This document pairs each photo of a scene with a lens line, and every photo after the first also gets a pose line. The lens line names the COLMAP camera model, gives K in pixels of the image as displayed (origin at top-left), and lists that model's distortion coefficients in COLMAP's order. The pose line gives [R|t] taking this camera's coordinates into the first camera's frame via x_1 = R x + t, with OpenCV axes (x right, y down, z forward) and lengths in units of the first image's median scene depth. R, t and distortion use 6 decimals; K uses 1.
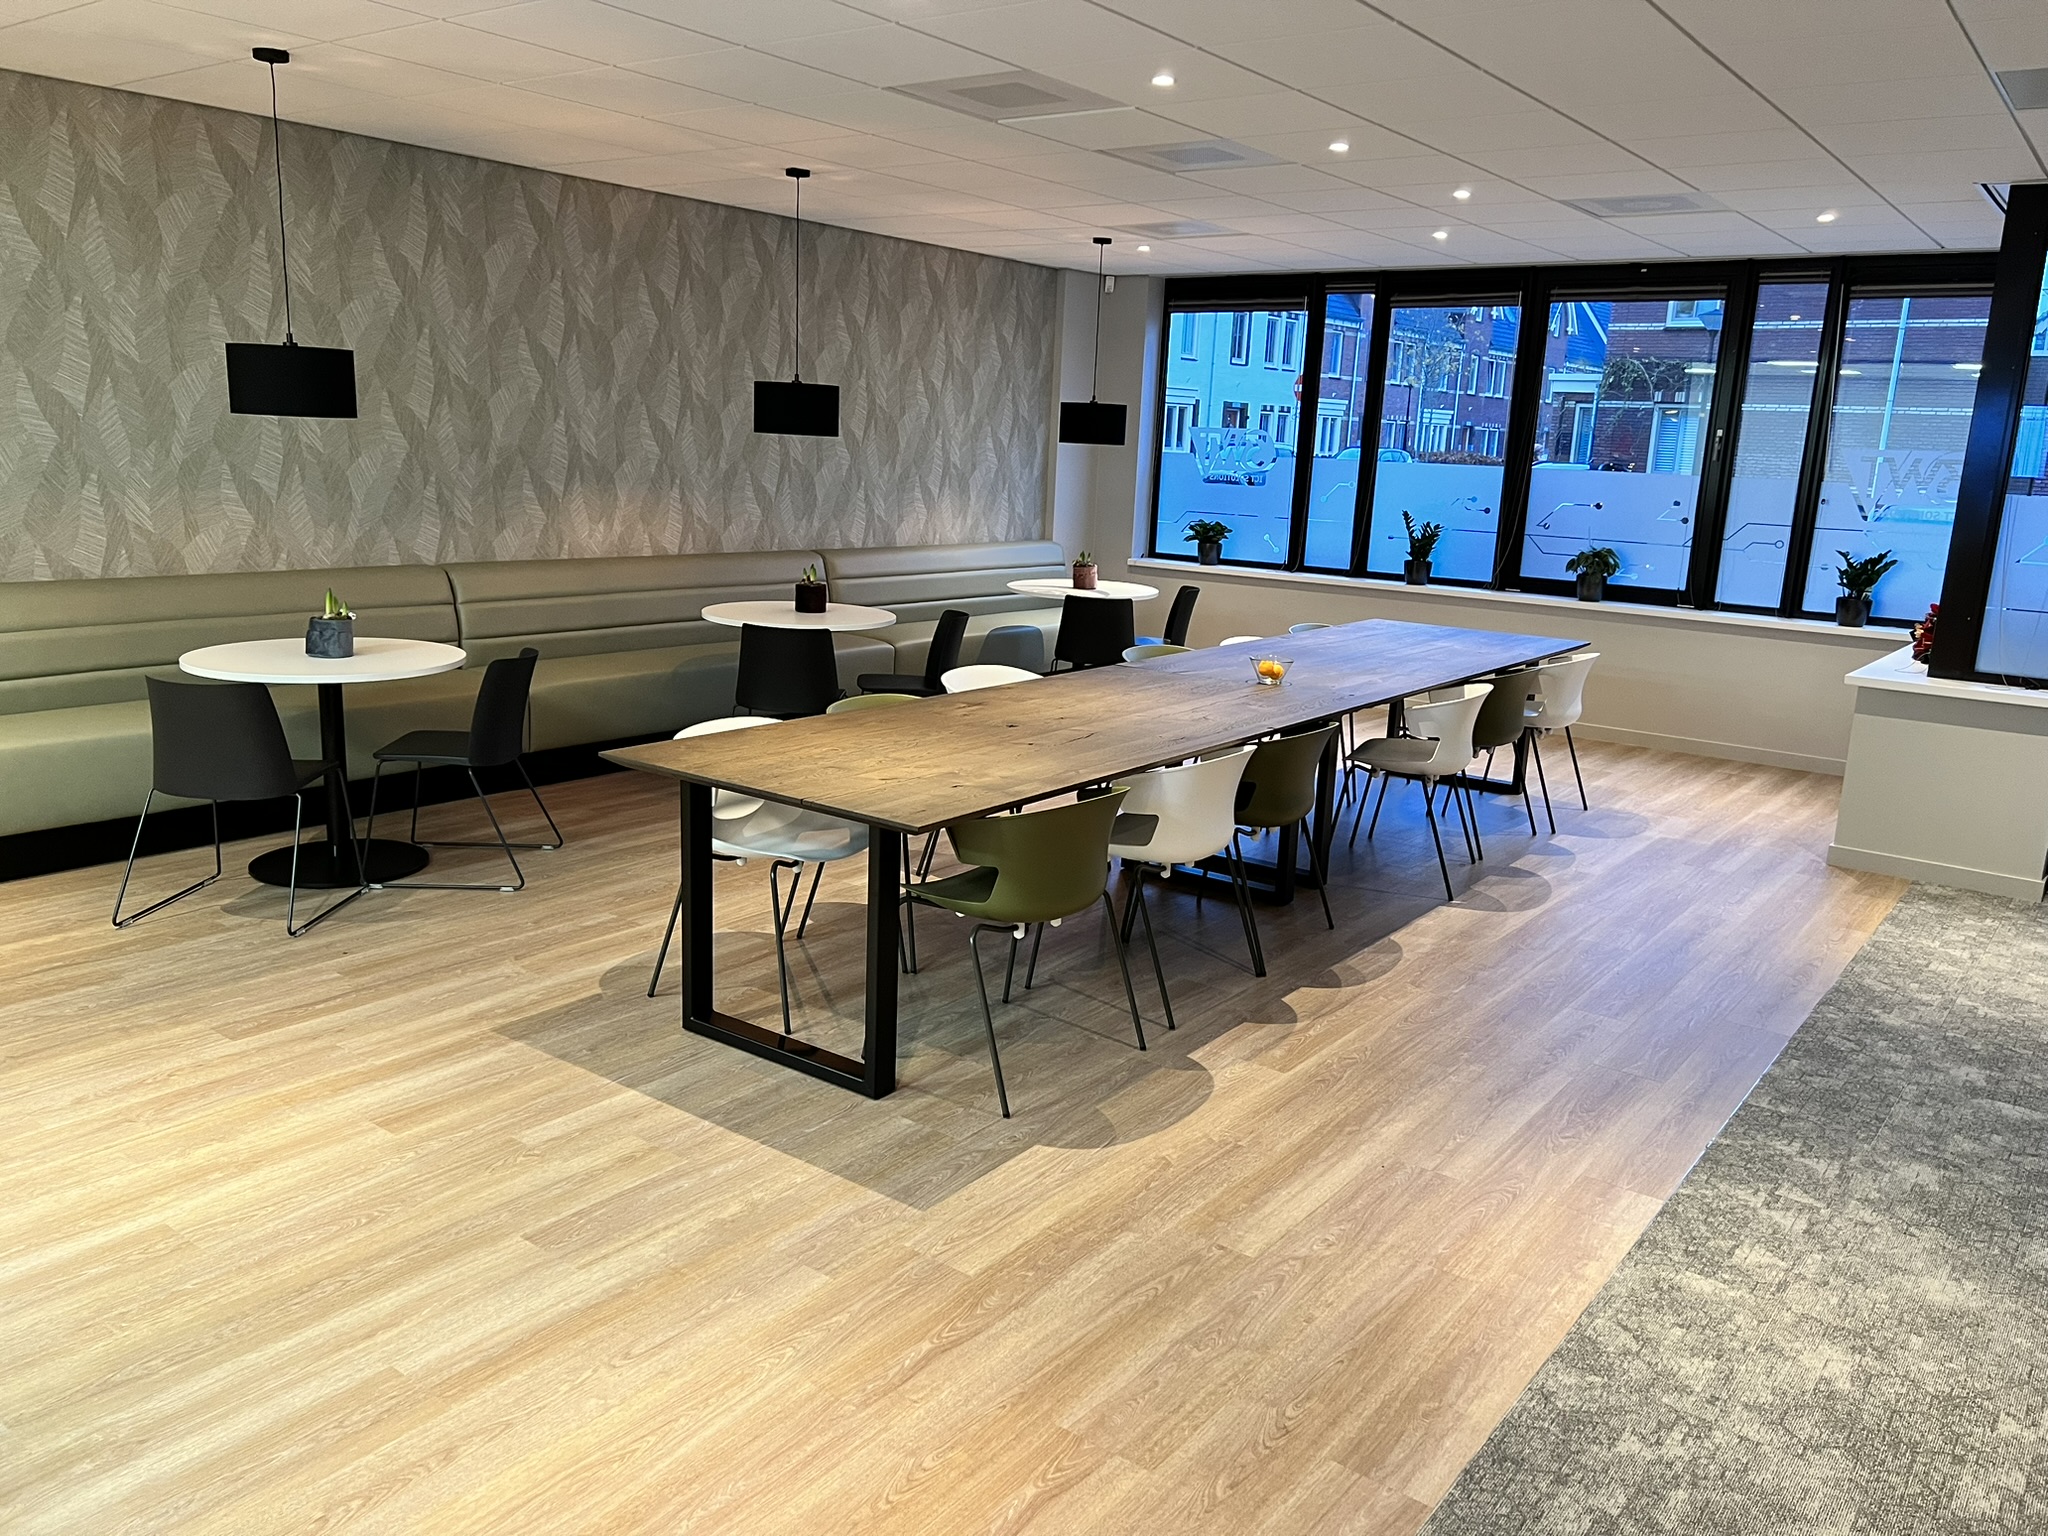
lens RADIAL K [[1546.4, 0, 1022.7], [0, 1546.4, 787.2], [0, 0, 1]] dist [0.046918, -0.047331]
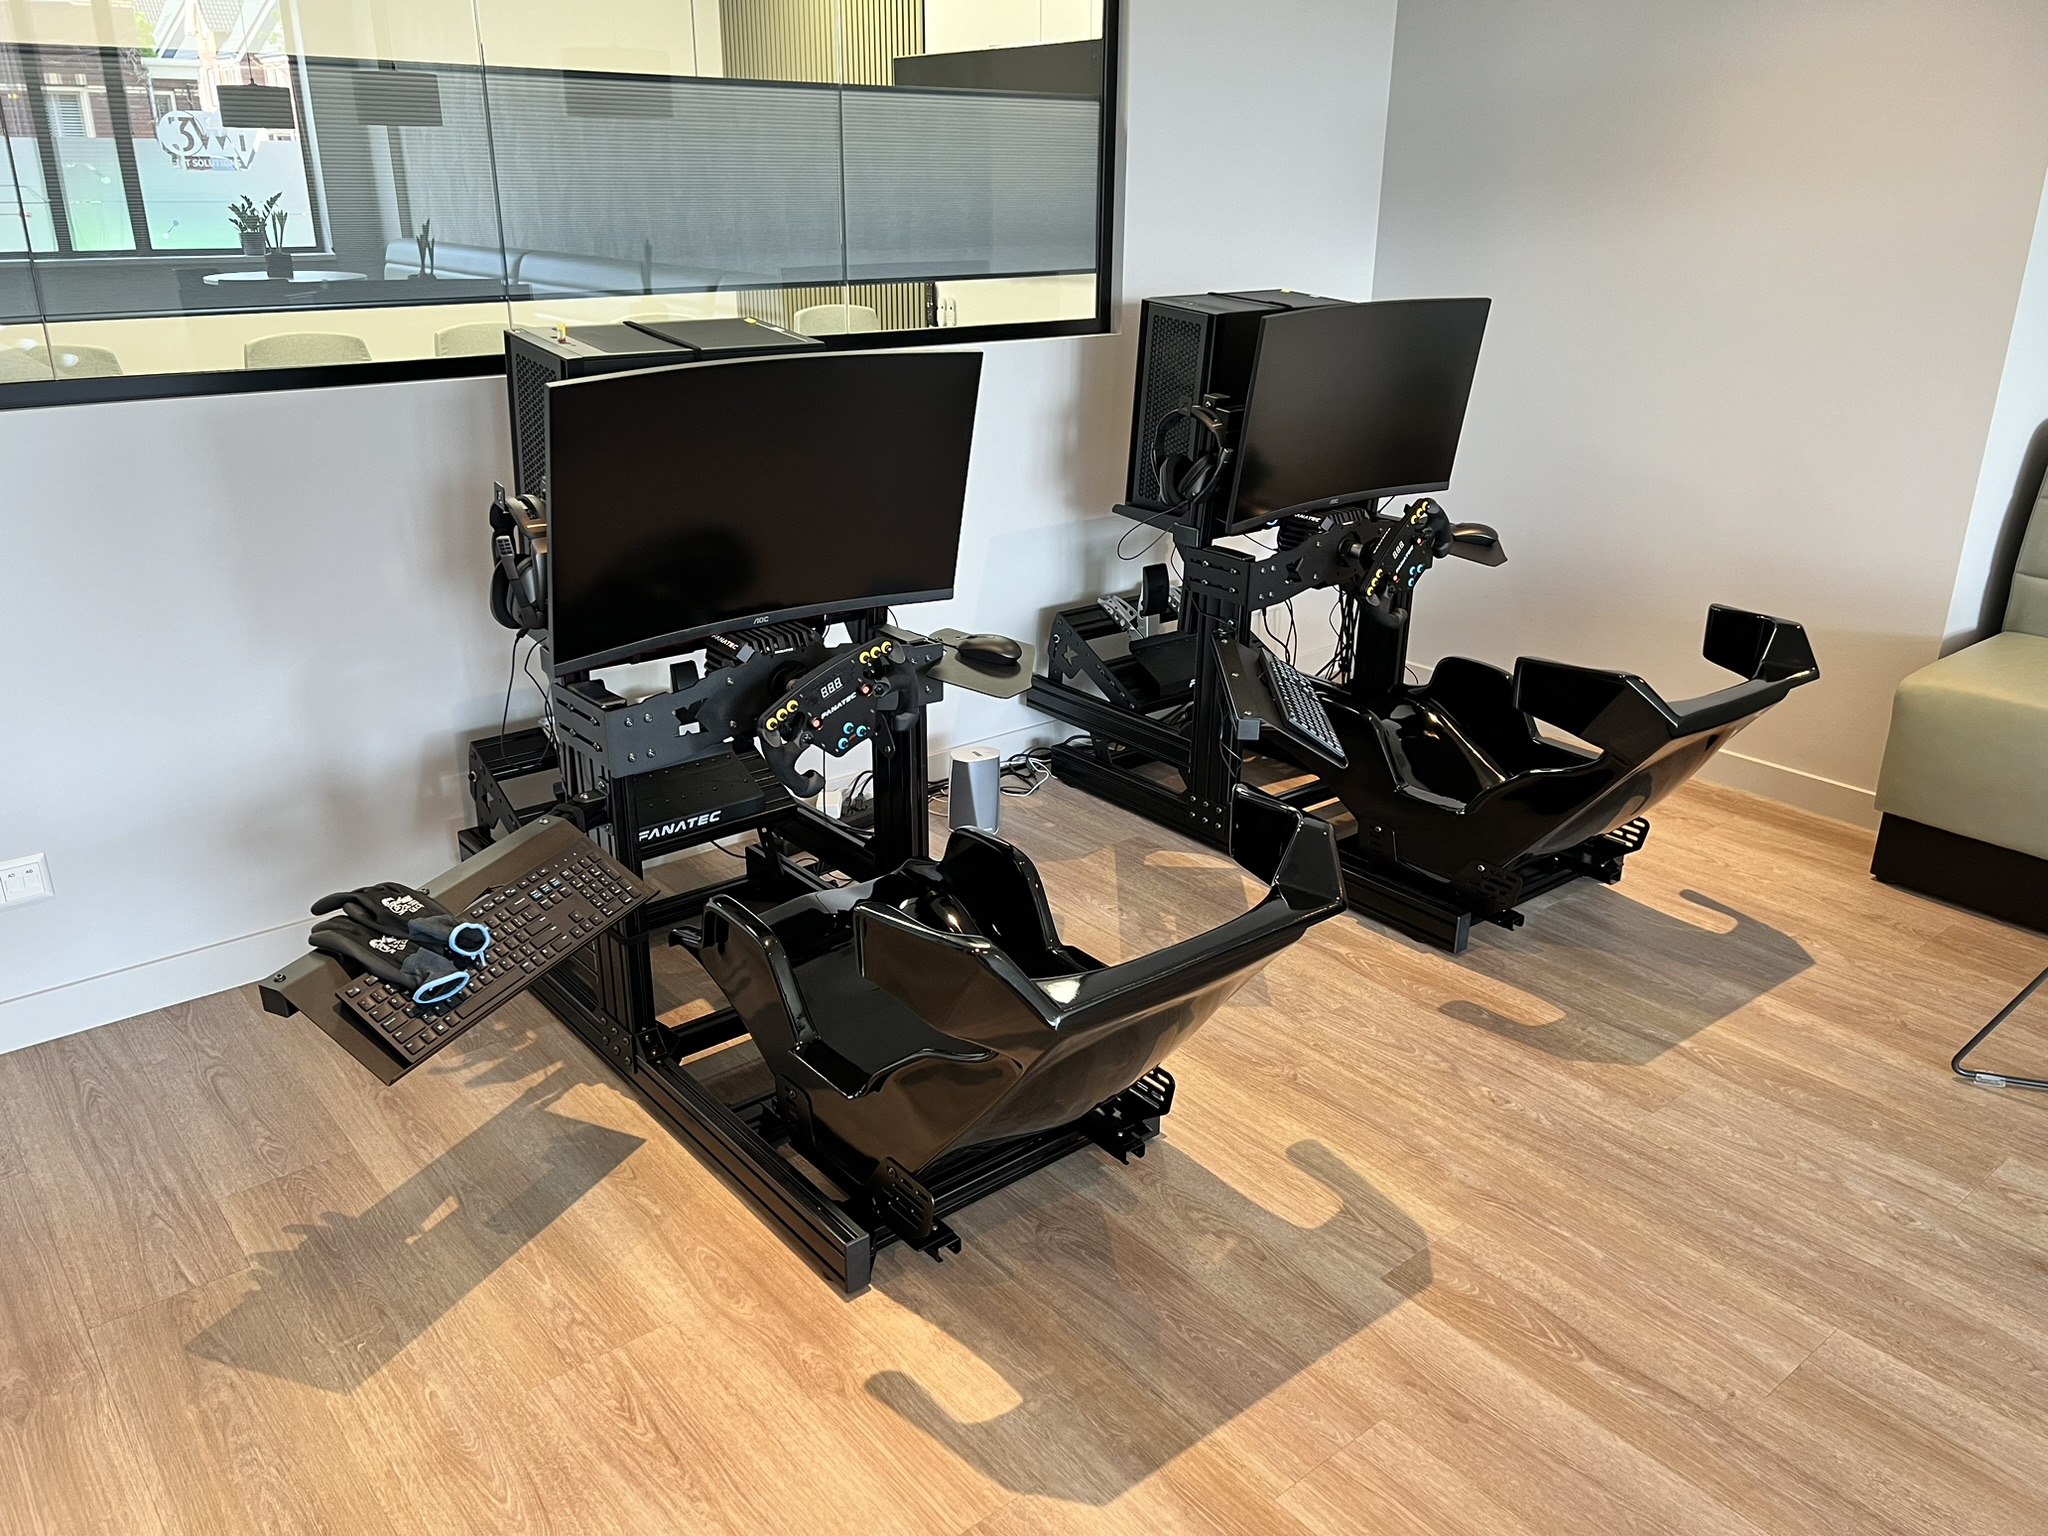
lens RADIAL K [[1546.4, 0, 1028.9], [0, 1546.4, 762.3], [0, 0, 1]] dist [0.046918, -0.047331]
pose [[-0.231591, 0.301860, -0.924795, -0.035355], [-0.234451, 0.905300, 0.354209, -0.110900], [0.944139, 0.298851, -0.138889, 0.668747]]
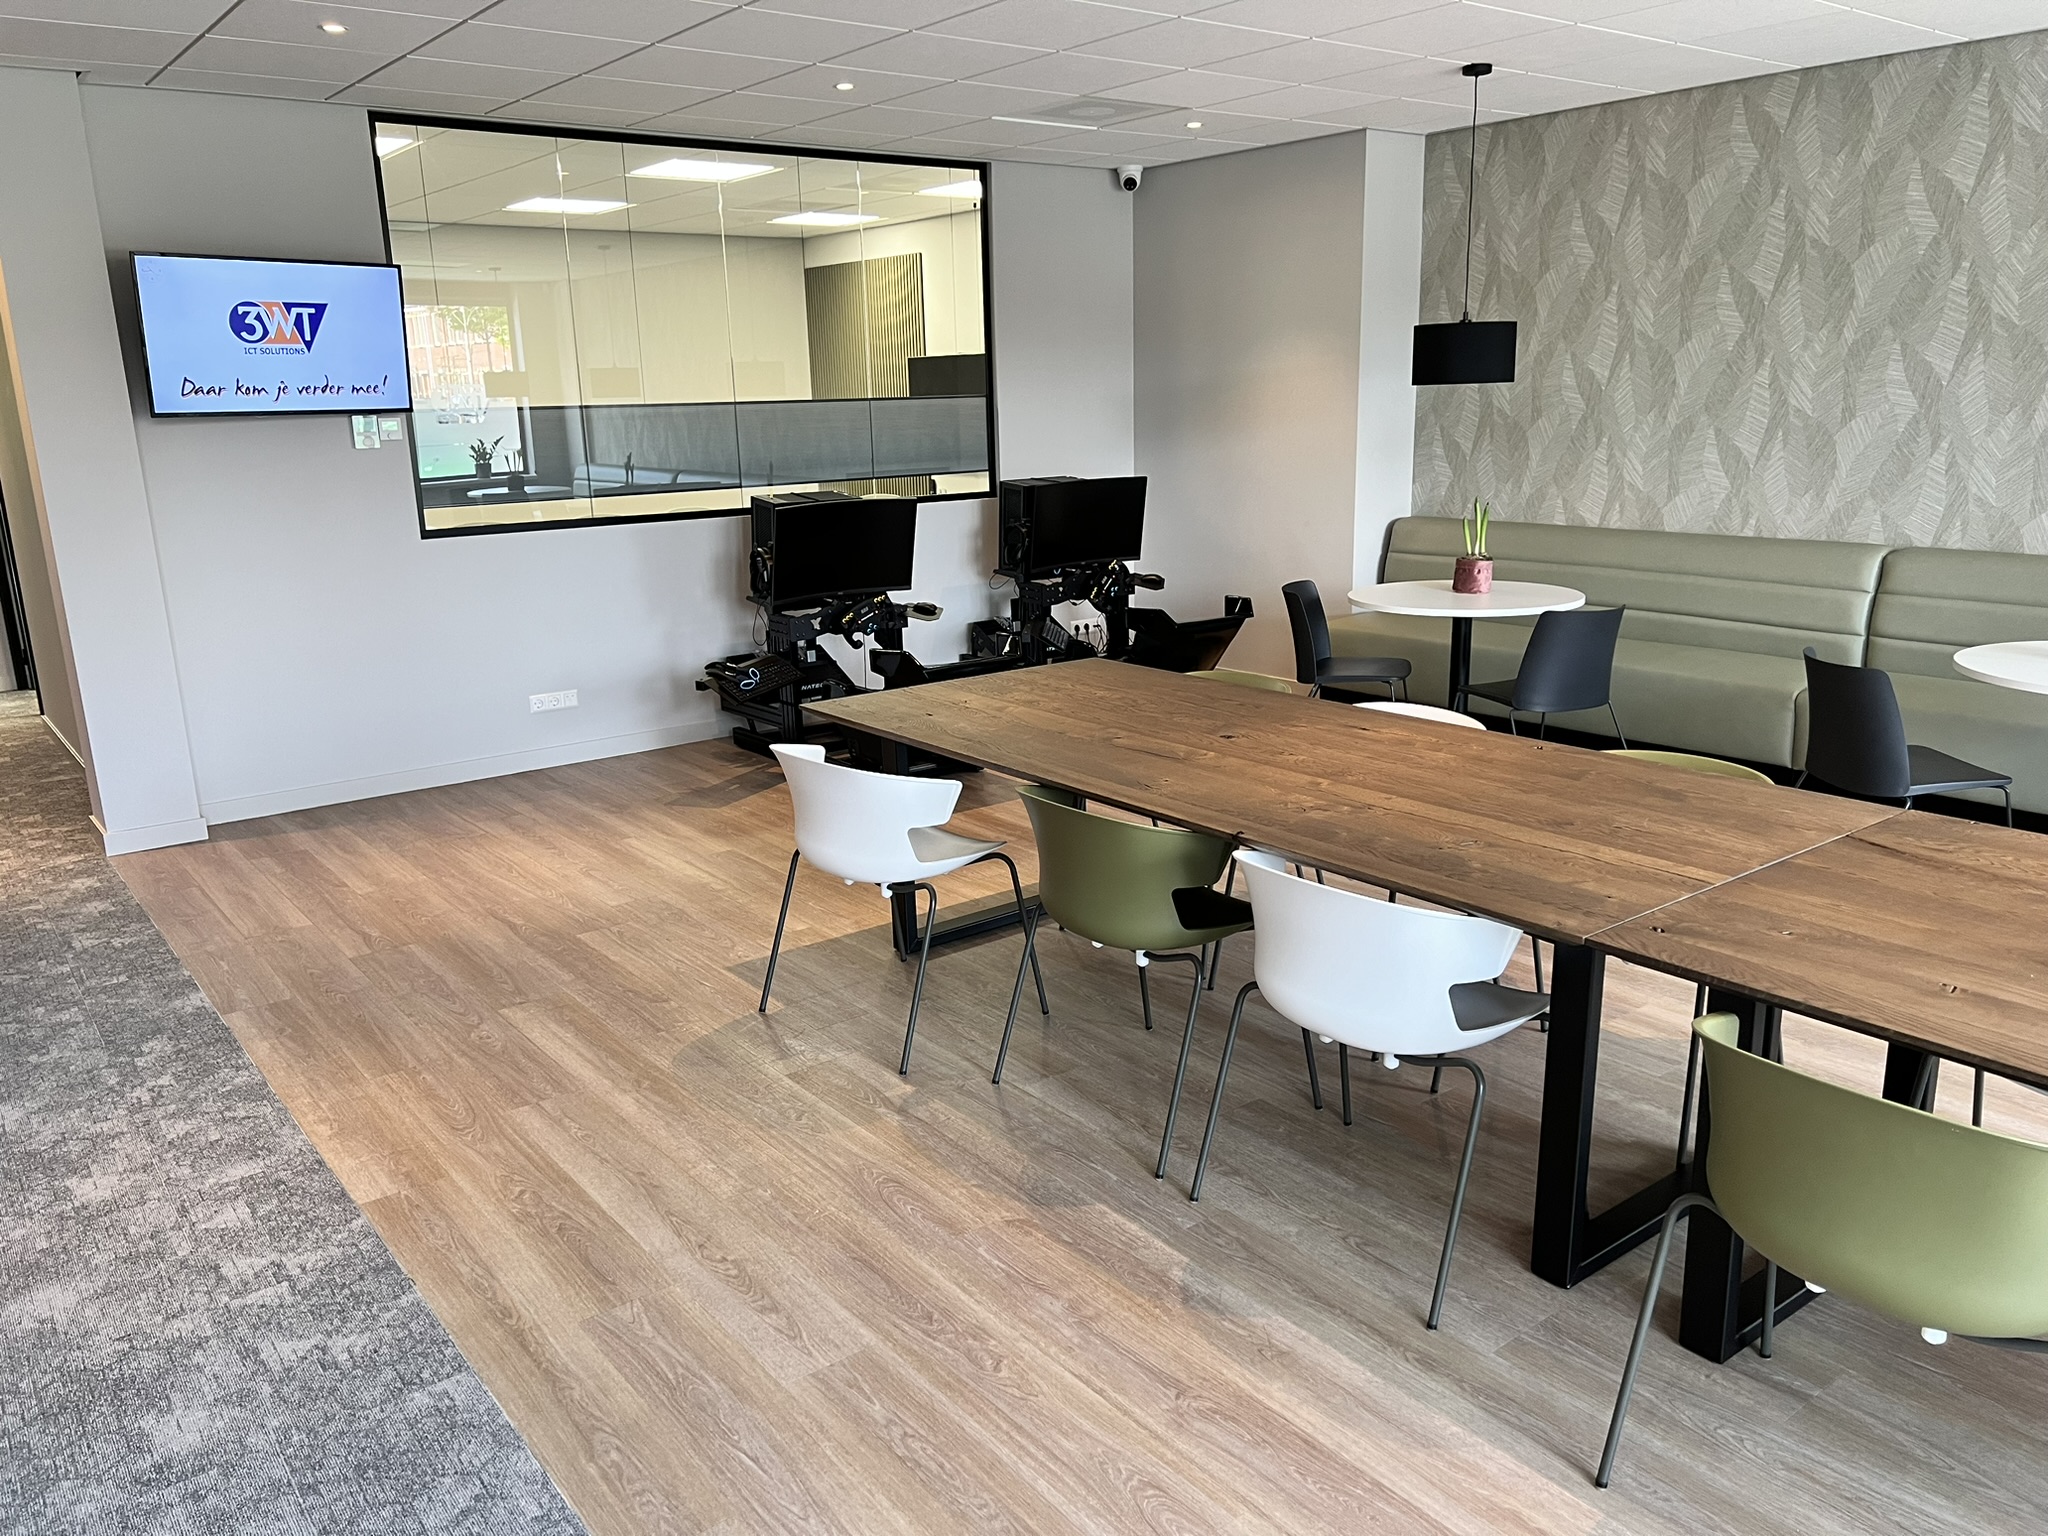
lens RADIAL K [[1546.4, 0, 1026.2], [0, 1546.4, 768.3], [0, 0, 1]] dist [0.046918, -0.047331]
pose [[-0.266730, 0.196482, -0.943531, 0.721928], [-0.202491, 0.945722, 0.254181, -0.186849], [0.942259, 0.258854, -0.212467, 0.963840]]
